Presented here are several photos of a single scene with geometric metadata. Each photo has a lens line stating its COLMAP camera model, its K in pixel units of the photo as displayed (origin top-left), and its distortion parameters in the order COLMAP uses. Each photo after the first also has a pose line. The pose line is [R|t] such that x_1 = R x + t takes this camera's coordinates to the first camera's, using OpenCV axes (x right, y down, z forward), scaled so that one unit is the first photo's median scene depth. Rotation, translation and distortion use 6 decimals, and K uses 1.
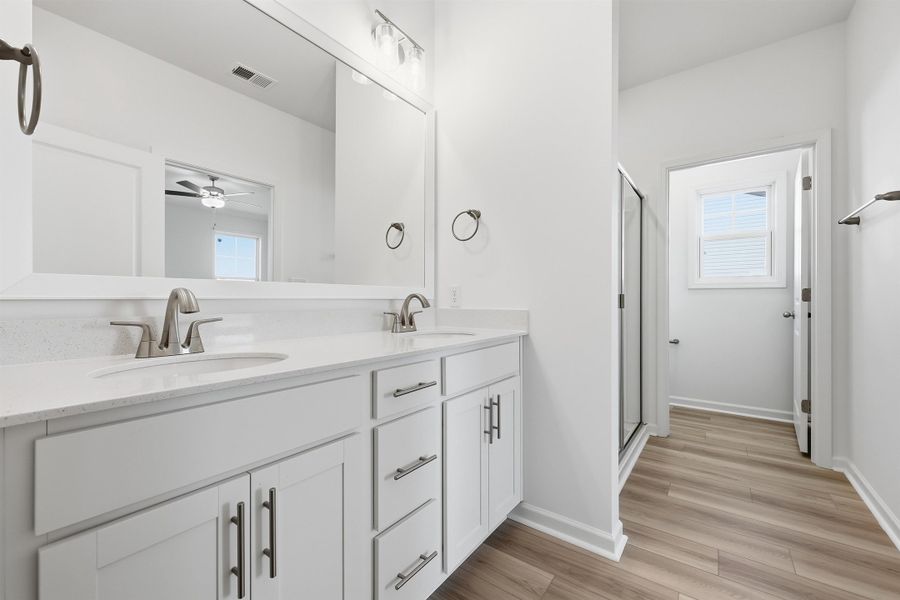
lens RADIAL K [[365.5, 0, 448.4], [0, 365.5, 301.1], [0, 0, 1]] dist [0.001736, 0.000040]
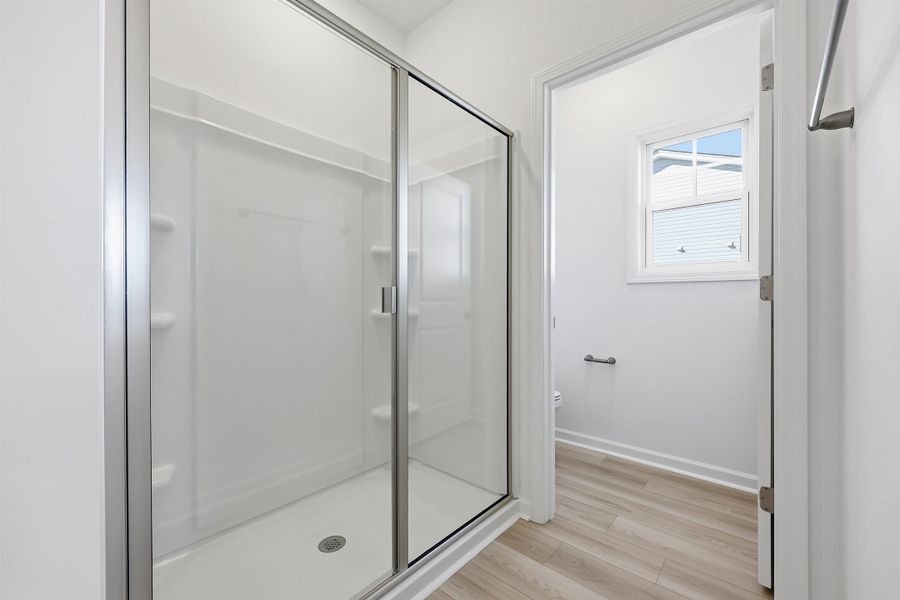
lens RADIAL K [[365.5, 0, 451.7], [0, 365.5, 300.9], [0, 0, 1]] dist [0.001736, 0.000040]
pose [[0.996564, 0.000229, -0.082822, 0.486733], [-0.000716, 0.999983, -0.005852, 0.004770], [0.082819, 0.005892, 0.996547, 0.373836]]
